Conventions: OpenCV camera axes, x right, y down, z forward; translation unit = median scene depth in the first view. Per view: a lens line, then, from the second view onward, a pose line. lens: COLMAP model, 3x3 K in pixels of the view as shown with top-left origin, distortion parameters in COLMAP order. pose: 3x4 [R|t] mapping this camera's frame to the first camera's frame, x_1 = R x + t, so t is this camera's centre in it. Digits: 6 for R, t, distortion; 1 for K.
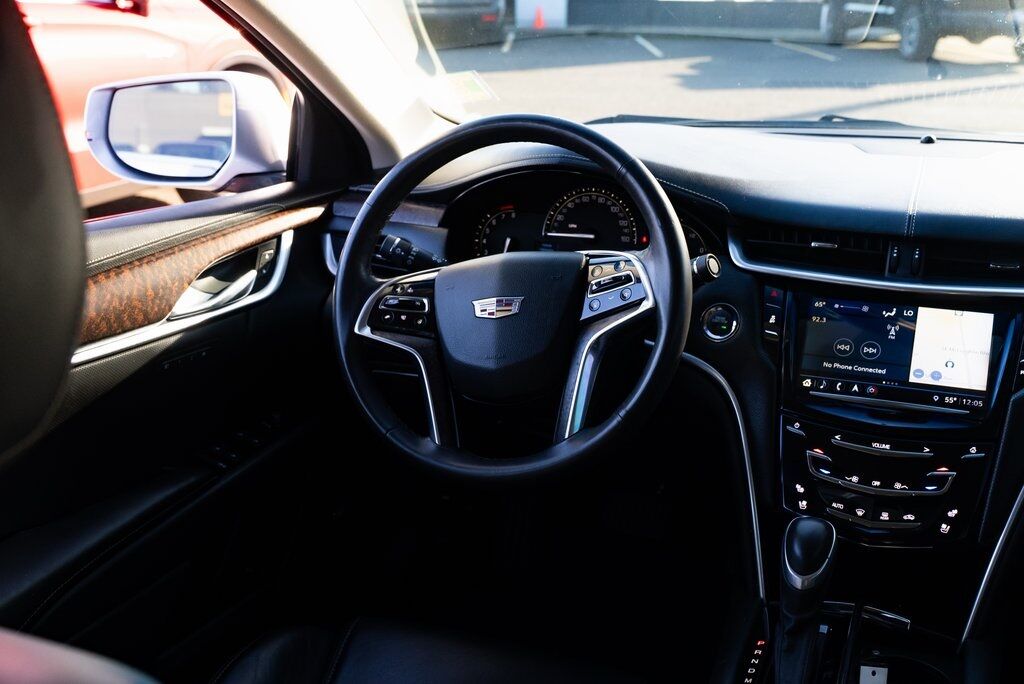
lens RADIAL K [[1090.3, 0, 512.0], [0, 1090.3, 342.0], [0, 0, 1]] dist [0.009440, 0.017183]
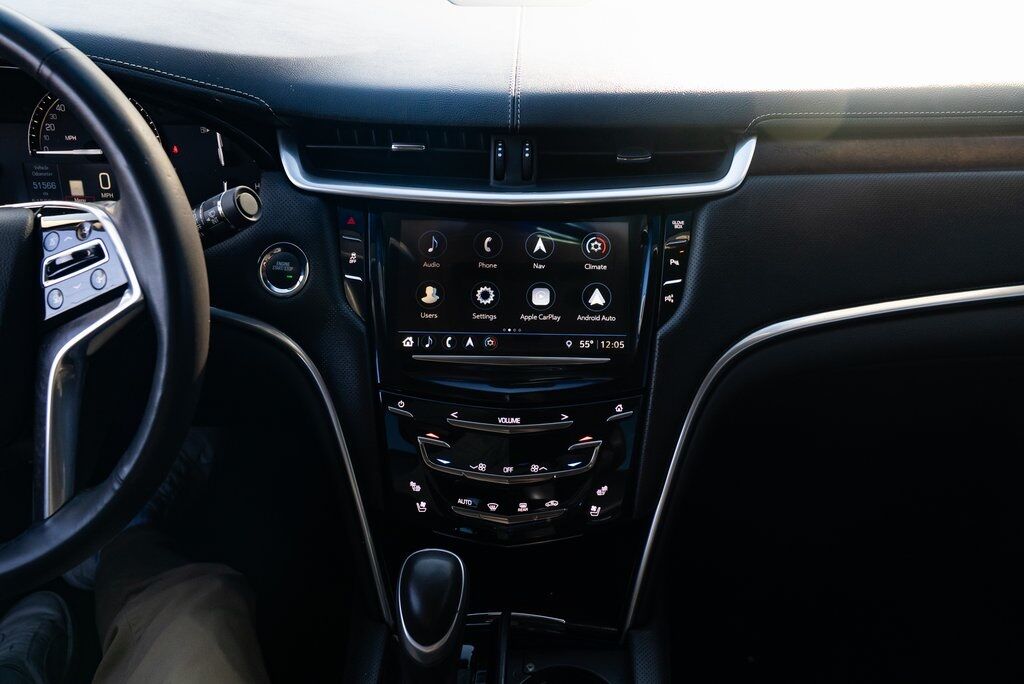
lens RADIAL K [[818.8, 0, 512.0], [0, 818.8, 342.0], [0, 0, 1]] dist [-0.003700, -0.002618]
pose [[0.937784, -0.176901, 0.298777, 0.169059], [0.104586, 0.964433, 0.242757, -0.091552], [-0.331094, -0.196405, 0.922931, 0.456340]]
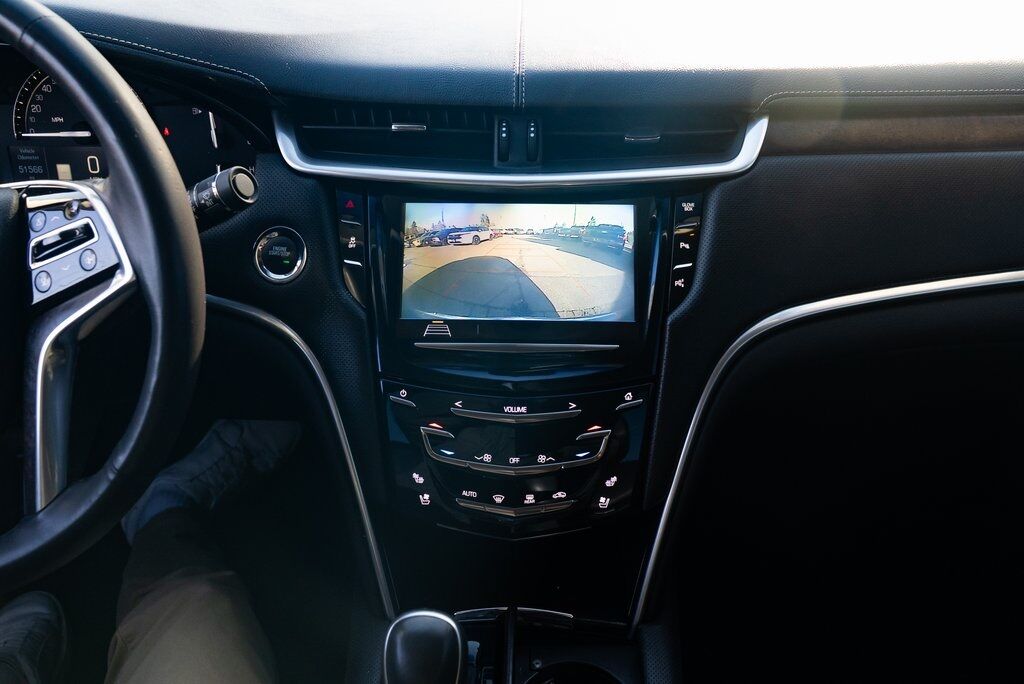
lens RADIAL K [[818.8, 0, 512.0], [0, 818.8, 342.0], [0, 0, 1]] dist [-0.003700, -0.002618]
pose [[0.934077, -0.183552, 0.306283, 0.165281], [0.106082, 0.961683, 0.252808, -0.084648], [-0.340950, -0.203651, 0.917758, 0.474856]]
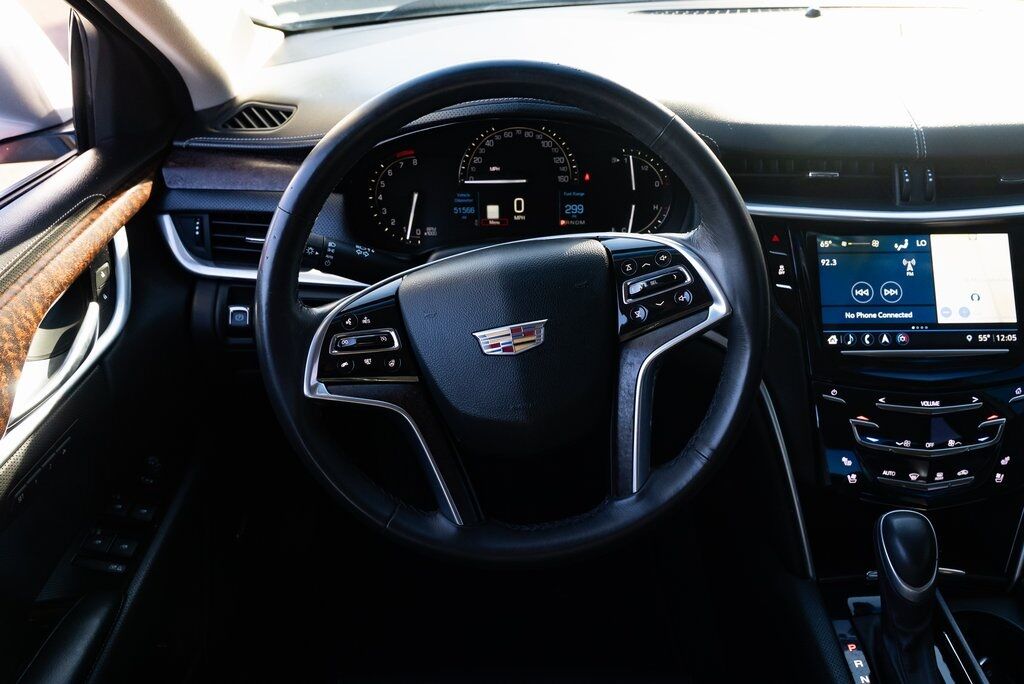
lens RADIAL K [[878.6, 0, 512.0], [0, 878.6, 342.0], [0, 0, 1]] dist [-0.006682, 0.017338]
pose [[0.927664, -0.204626, 0.312357, -0.194018], [0.125563, 0.958714, 0.255150, -0.175468], [-0.351672, -0.197473, 0.915058, 0.437989]]
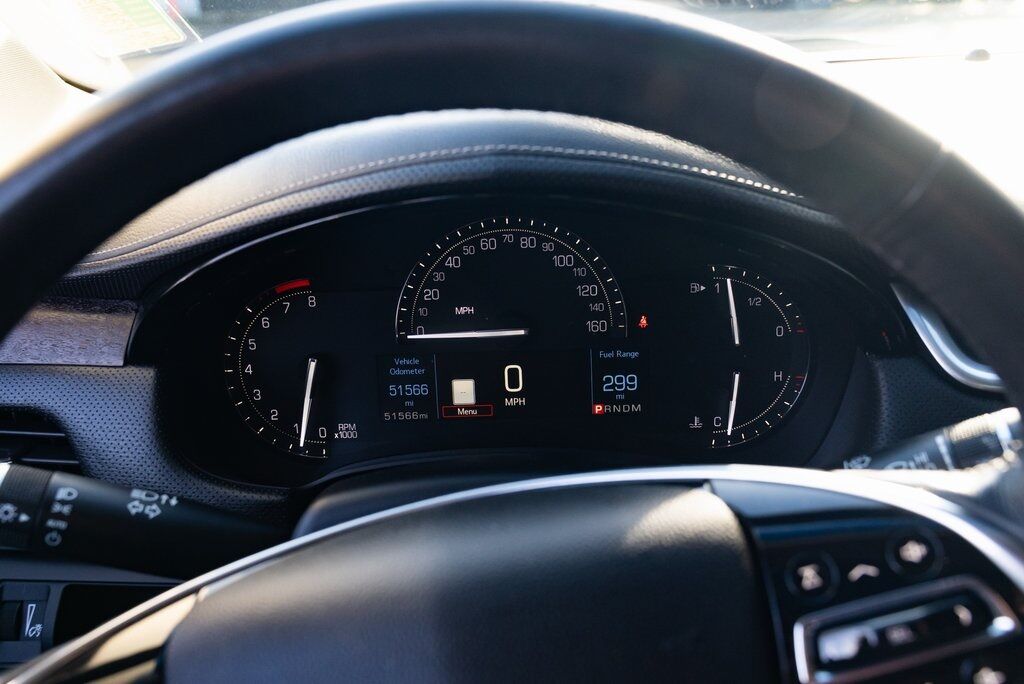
lens RADIAL K [[878.6, 0, 512.0], [0, 878.6, 342.0], [0, 0, 1]] dist [-0.006682, 0.017338]
pose [[0.929899, -0.174592, 0.323735, -0.047313], [0.151036, 0.983785, 0.096724, -0.147506], [-0.335373, -0.041048, 0.941191, 0.796092]]
